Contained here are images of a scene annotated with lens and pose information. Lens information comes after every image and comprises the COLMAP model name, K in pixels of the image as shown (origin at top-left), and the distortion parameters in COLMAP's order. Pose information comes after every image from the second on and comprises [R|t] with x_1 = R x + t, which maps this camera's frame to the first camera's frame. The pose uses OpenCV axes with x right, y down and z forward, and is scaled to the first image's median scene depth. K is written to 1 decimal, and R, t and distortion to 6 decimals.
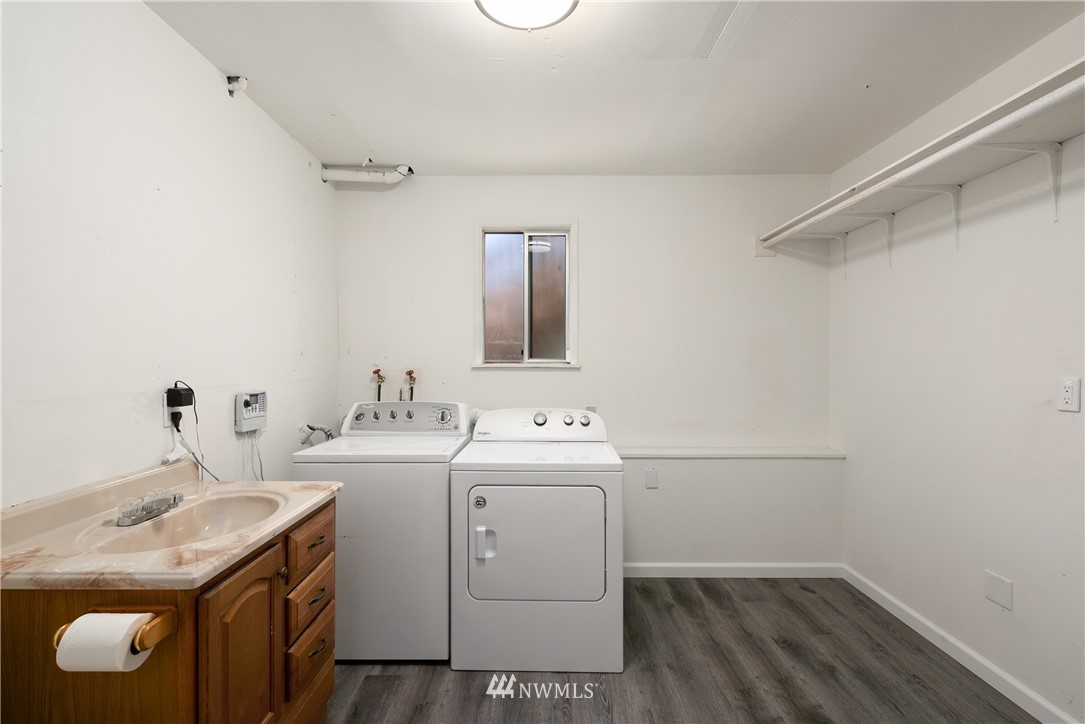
lens RADIAL K [[498.8, 0, 534.3], [0, 498.8, 353.1], [0, 0, 1]] dist [0.003250, 0.000141]
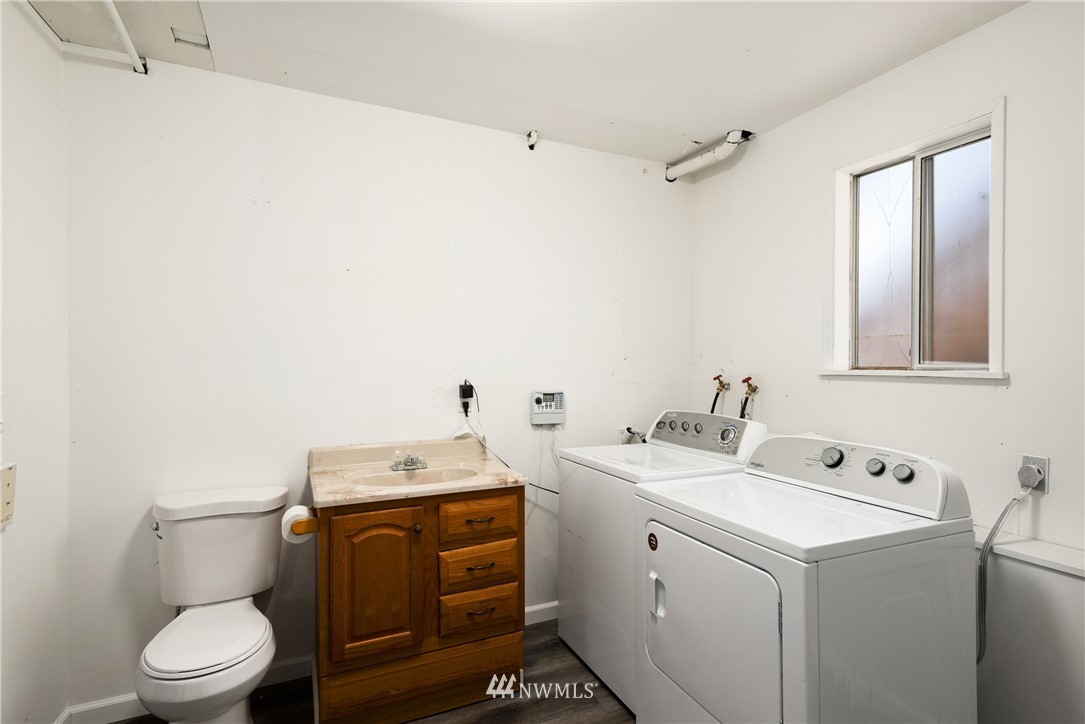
lens RADIAL K [[539.6, 0, 540.4], [0, 539.6, 350.9], [0, 0, 1]] dist [0.014209, -0.001738]
pose [[0.416431, -0.021160, -0.908921, 0.591587], [0.013004, 0.999765, -0.017317, 0.003611], [0.909074, -0.004609, 0.416609, 0.456267]]
